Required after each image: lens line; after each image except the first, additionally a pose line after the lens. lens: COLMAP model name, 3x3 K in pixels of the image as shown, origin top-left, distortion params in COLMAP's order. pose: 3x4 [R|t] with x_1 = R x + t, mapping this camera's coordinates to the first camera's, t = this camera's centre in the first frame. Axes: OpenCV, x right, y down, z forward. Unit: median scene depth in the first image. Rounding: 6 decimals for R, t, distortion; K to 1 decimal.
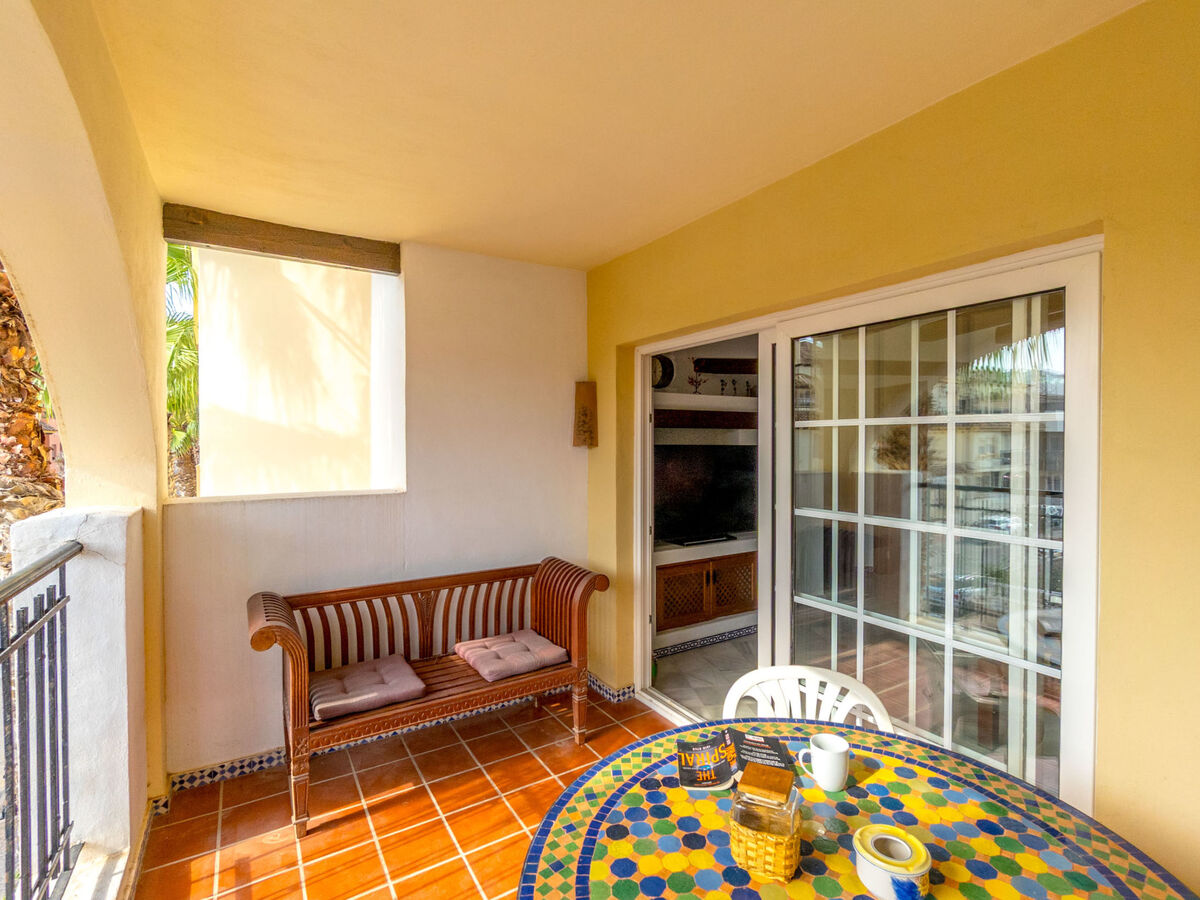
lens RADIAL K [[577.1, 0, 603.1], [0, 577.1, 451.7], [0, 0, 1]] dist [-0.004220, 0.000889]
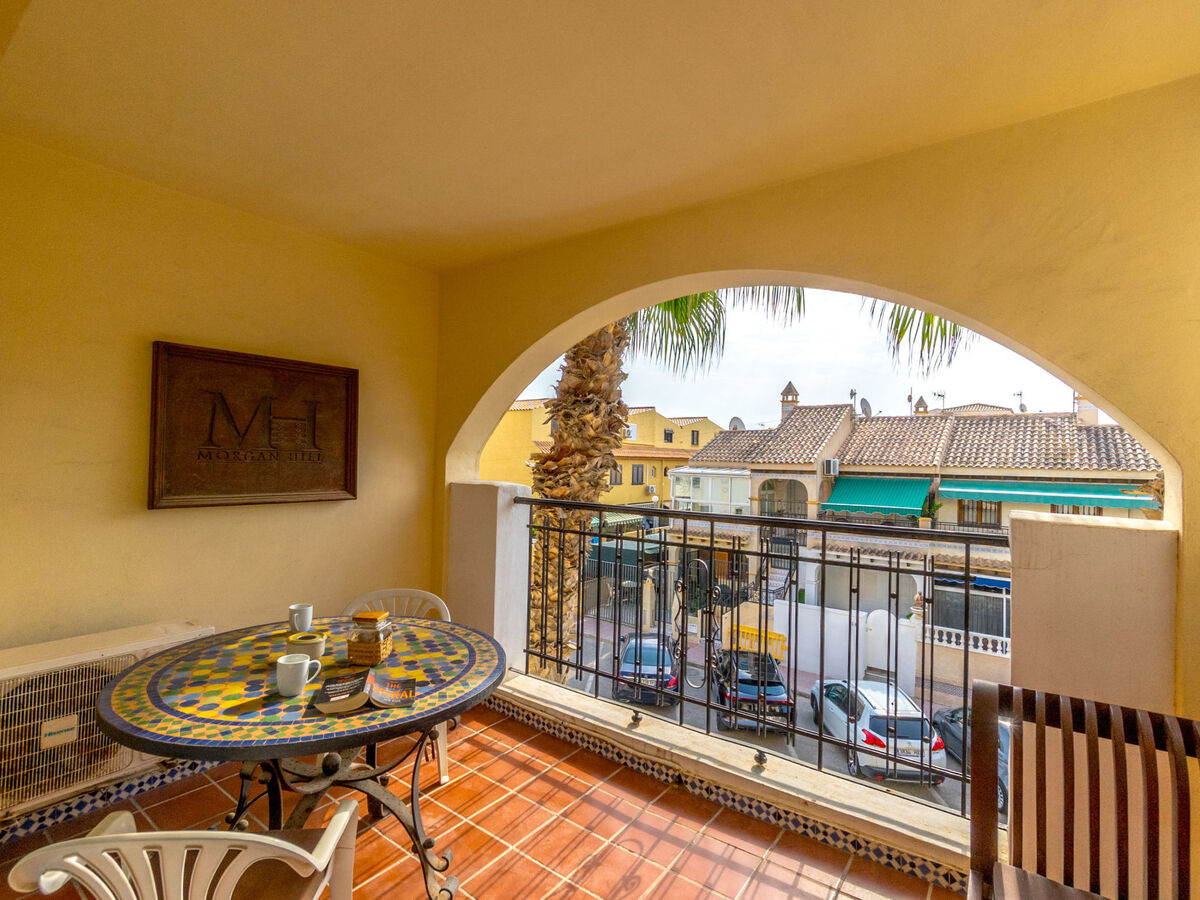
lens RADIAL K [[576.3, 0, 603.2], [0, 576.3, 450.4], [0, 0, 1]] dist [-0.004293, 0.001069]
pose [[-0.925875, -0.023587, -0.377093, 0.126549], [-0.027569, 0.999607, 0.005166, 0.010254], [0.376823, 0.015179, -0.926161, 1.229737]]
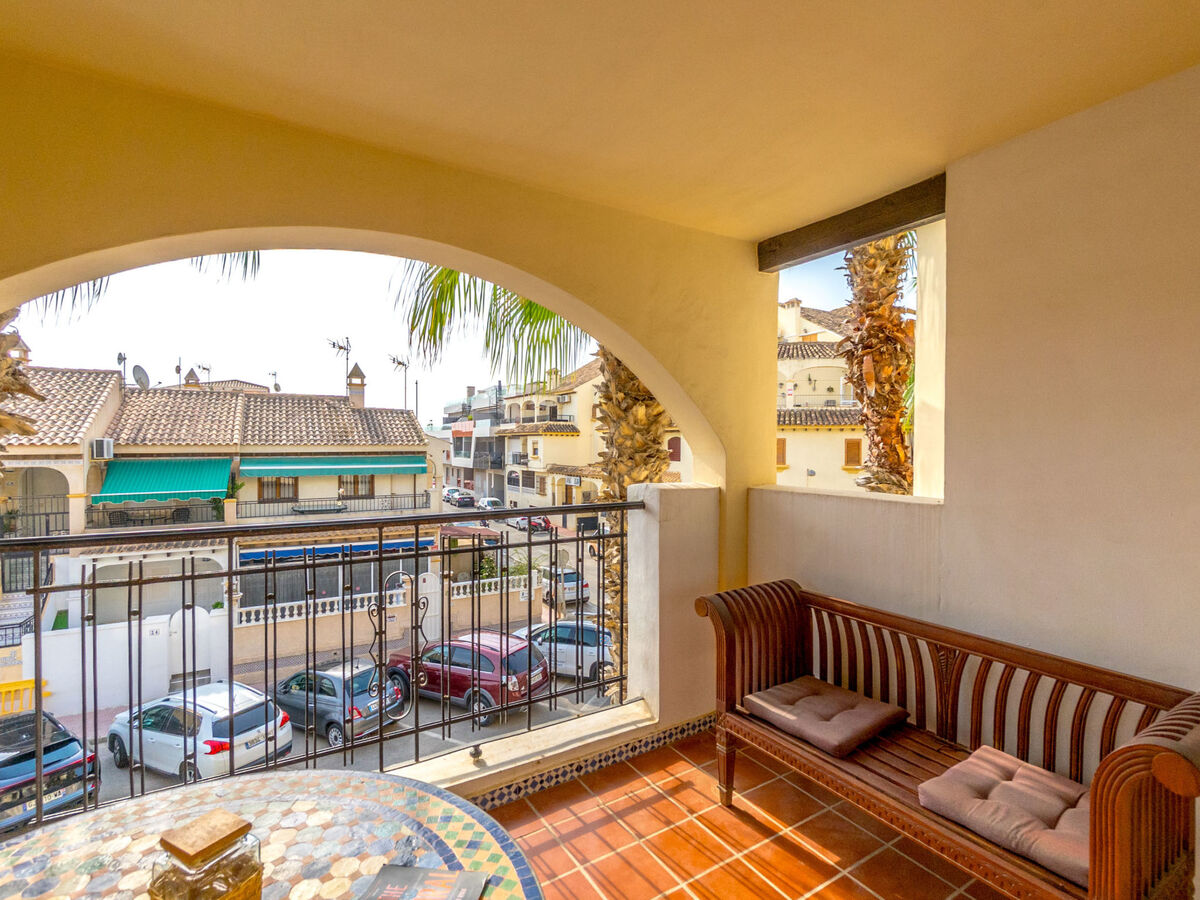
lens RADIAL K [[576.3, 0, 603.2], [0, 576.3, 450.4], [0, 0, 1]] dist [-0.004293, 0.001069]
pose [[-0.010076, 0.014605, -0.999843, 0.458569], [-0.022023, 0.999648, 0.014825, -0.000492], [0.999707, 0.022169, -0.009751, 0.656093]]
